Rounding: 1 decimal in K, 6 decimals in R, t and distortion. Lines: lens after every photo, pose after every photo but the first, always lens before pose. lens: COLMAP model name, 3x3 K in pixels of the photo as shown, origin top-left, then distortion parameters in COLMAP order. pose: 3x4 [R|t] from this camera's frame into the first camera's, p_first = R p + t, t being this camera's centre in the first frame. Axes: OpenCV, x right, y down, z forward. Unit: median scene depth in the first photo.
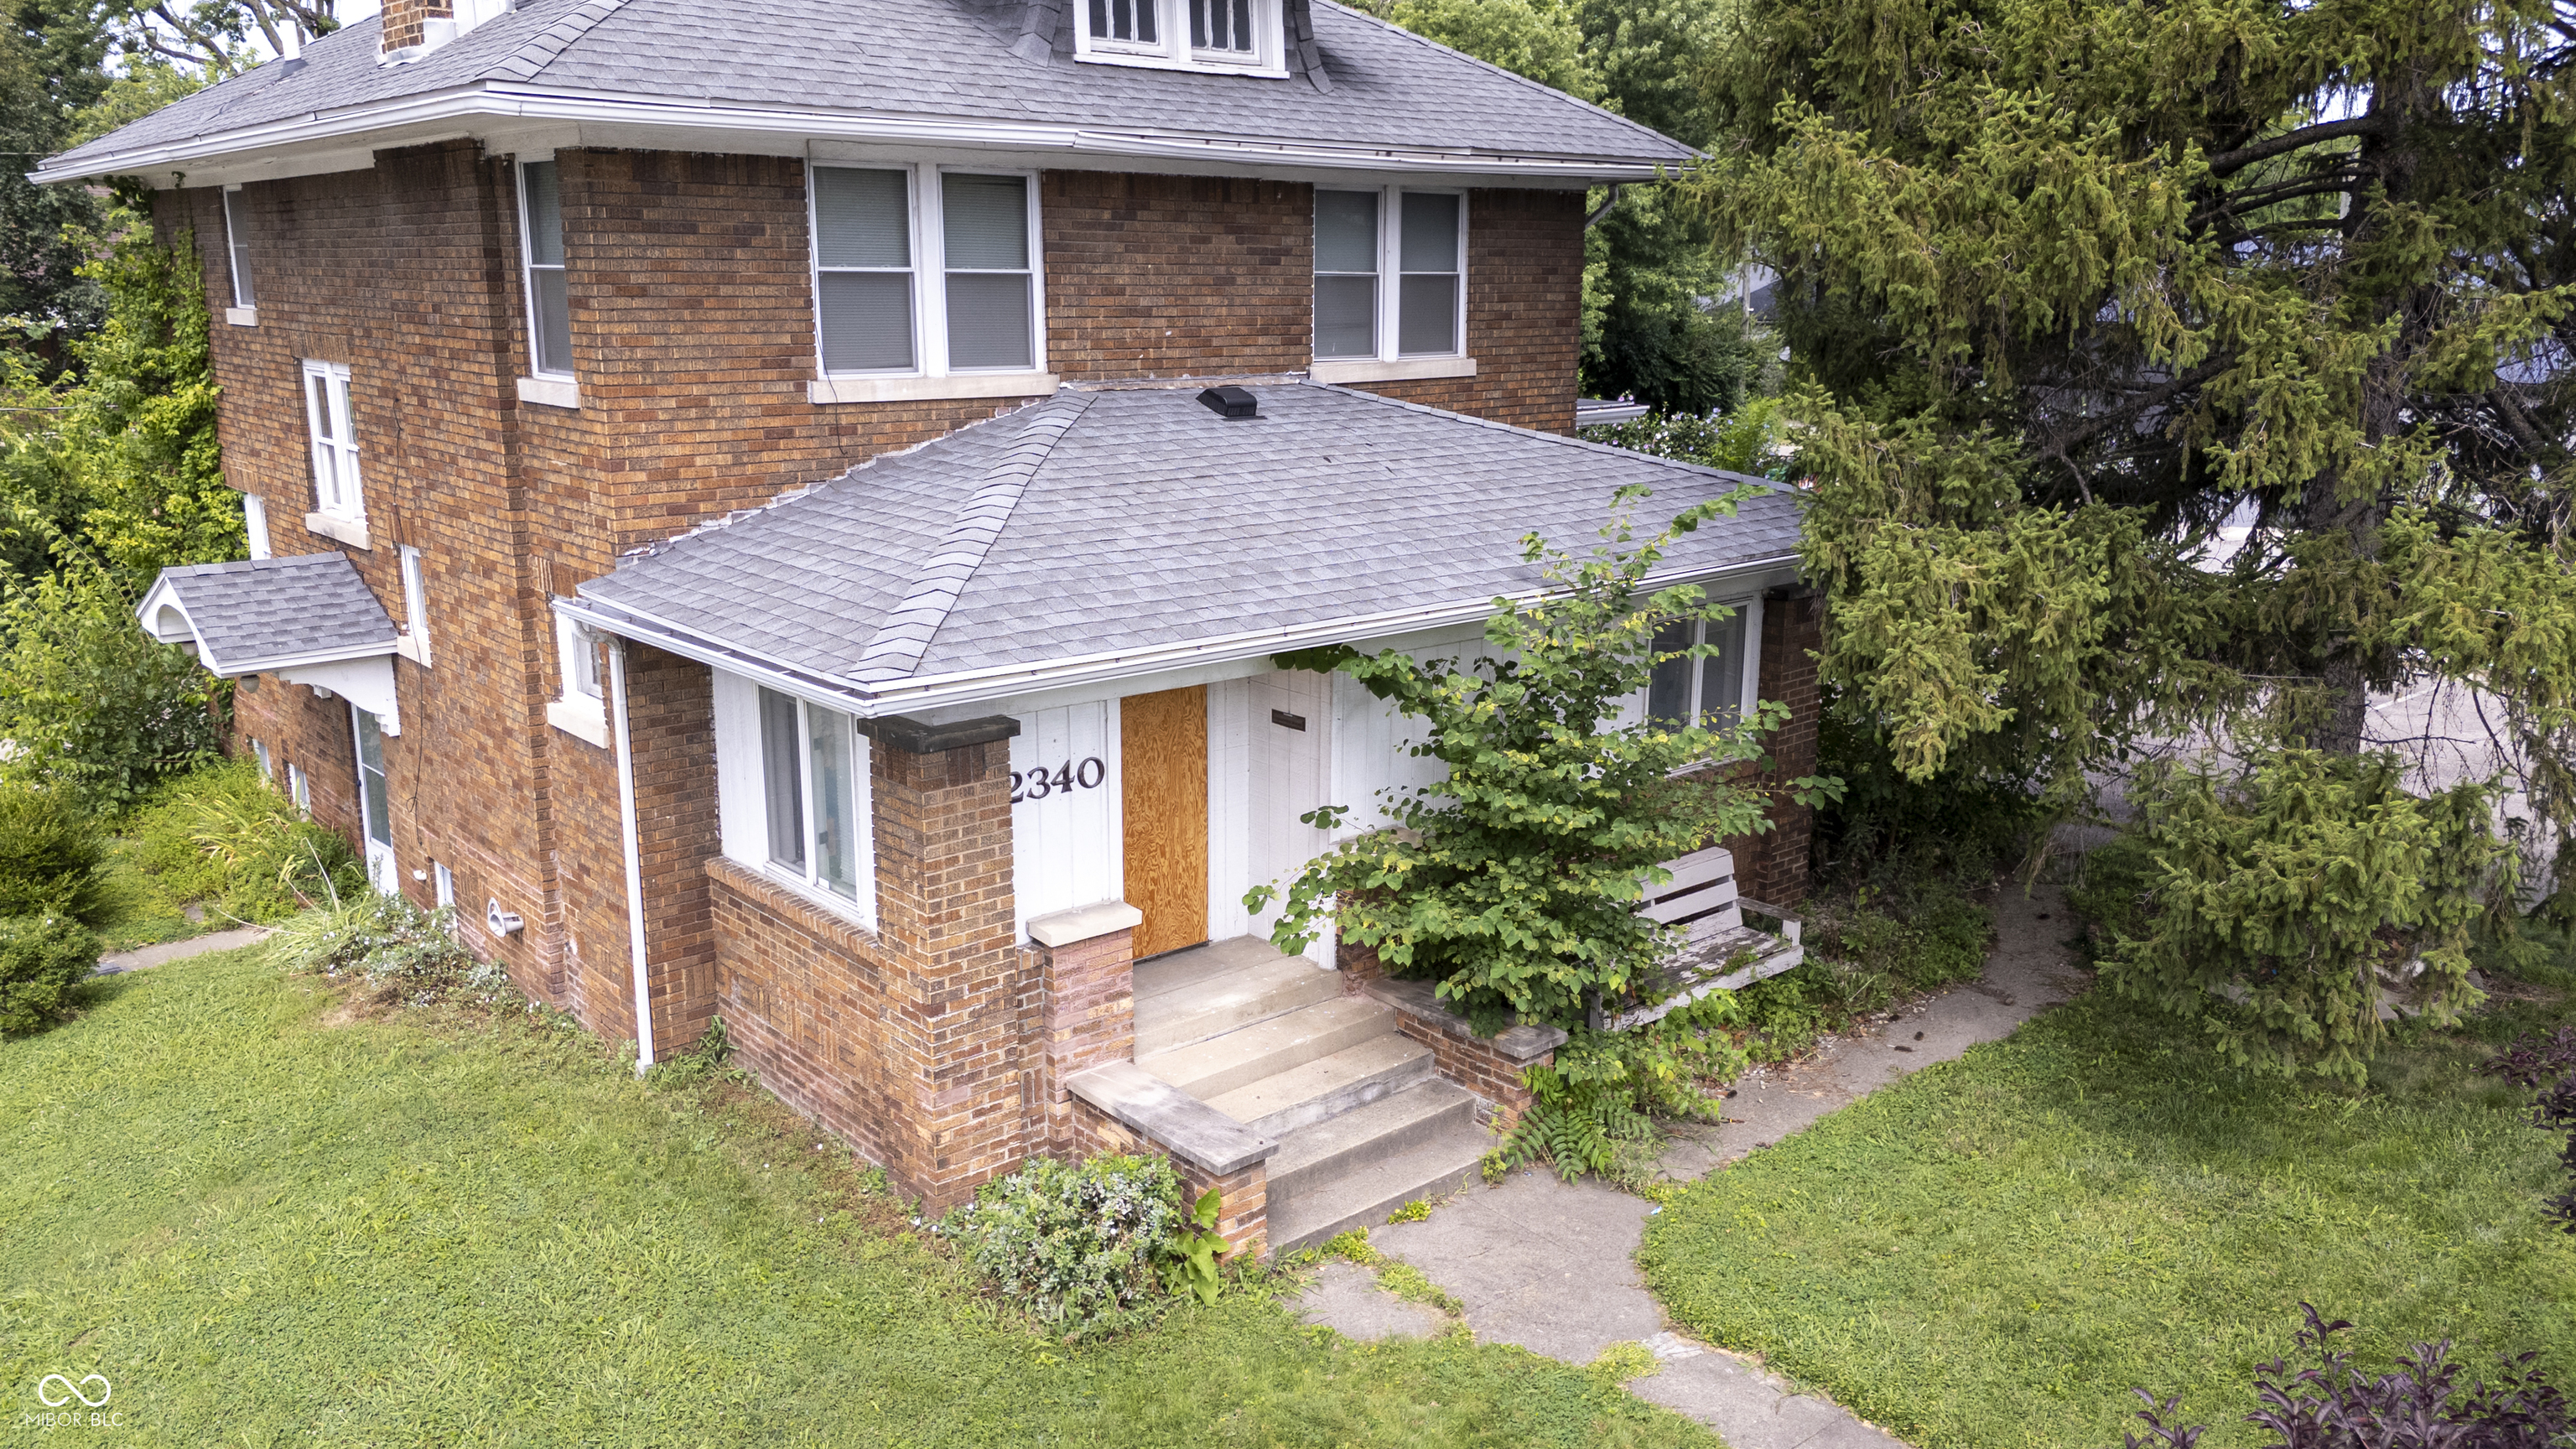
lens RADIAL K [[1859.4, 0, 1324.2], [0, 1859.4, 737.2], [0, 0, 1]] dist [0.031158, -0.001673]
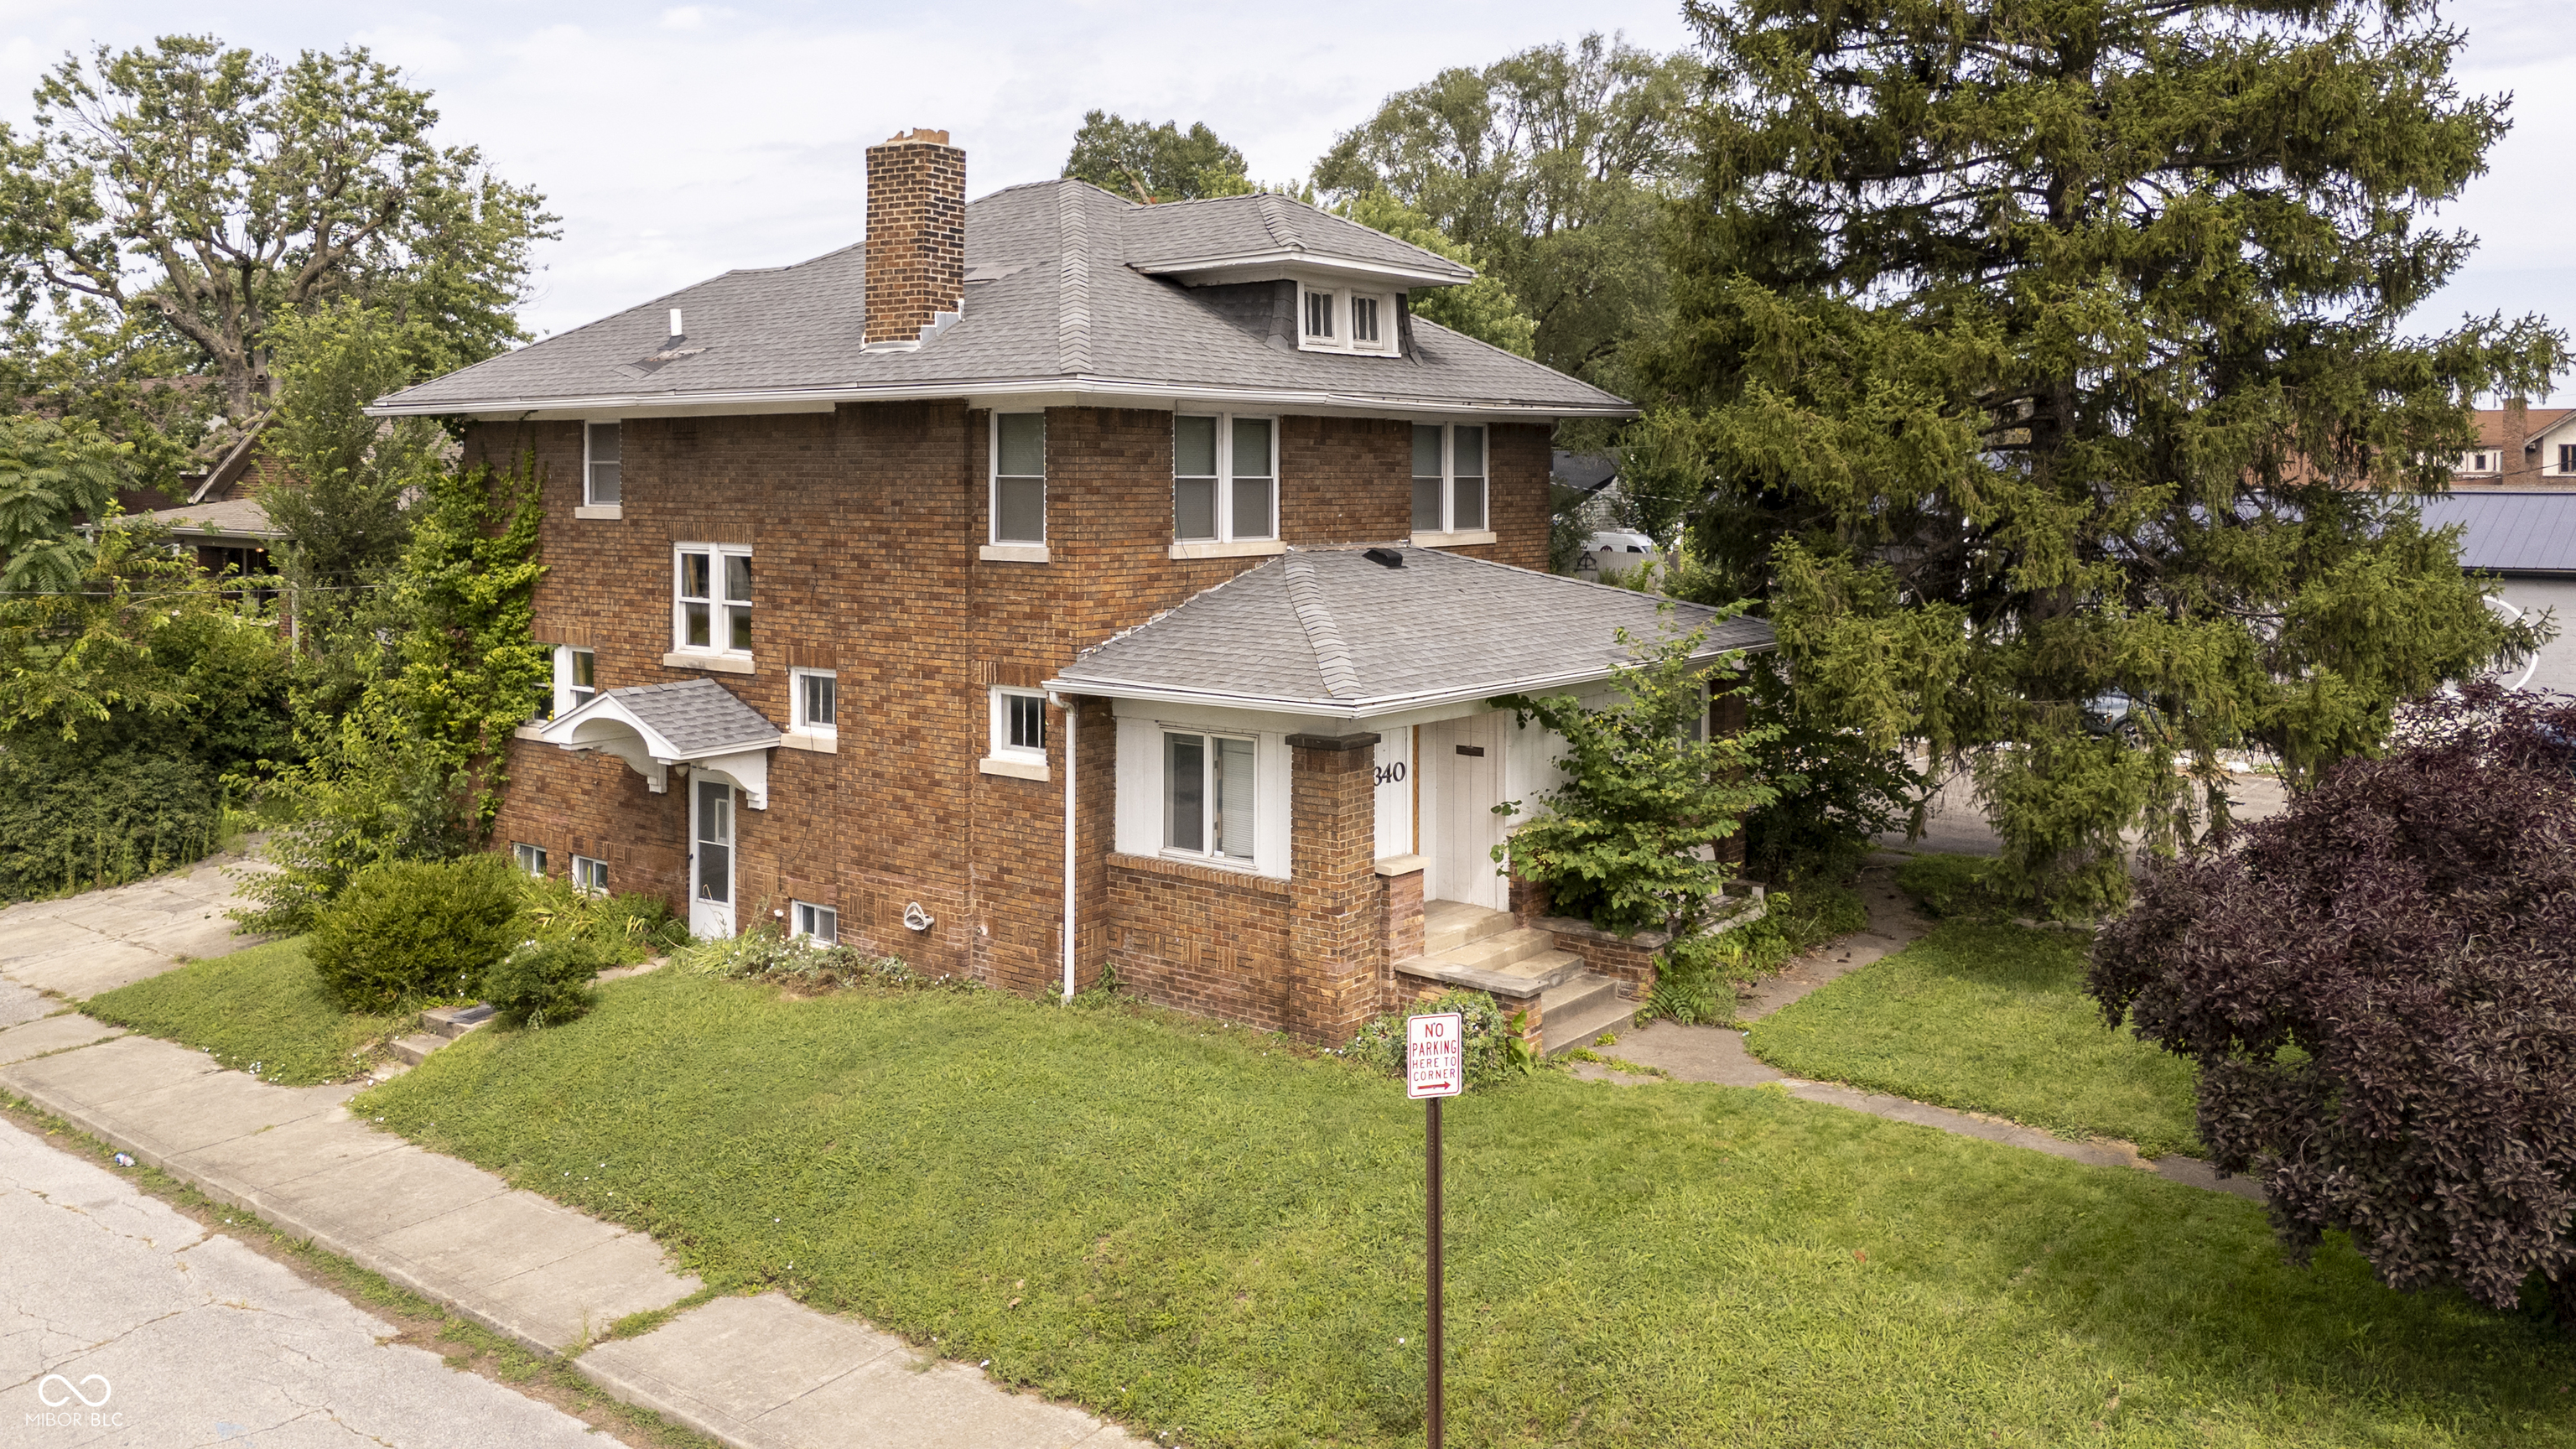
lens RADIAL K [[1875.1, 0, 1284.3], [0, 1875.1, 533.1], [0, 0, 1]] dist [0.003861, 0.001748]
pose [[0.987107, -0.011313, 0.159665, -0.430606], [0.045012, 0.976866, -0.209061, 0.136317], [-0.153606, 0.213552, 0.964780, -0.554560]]
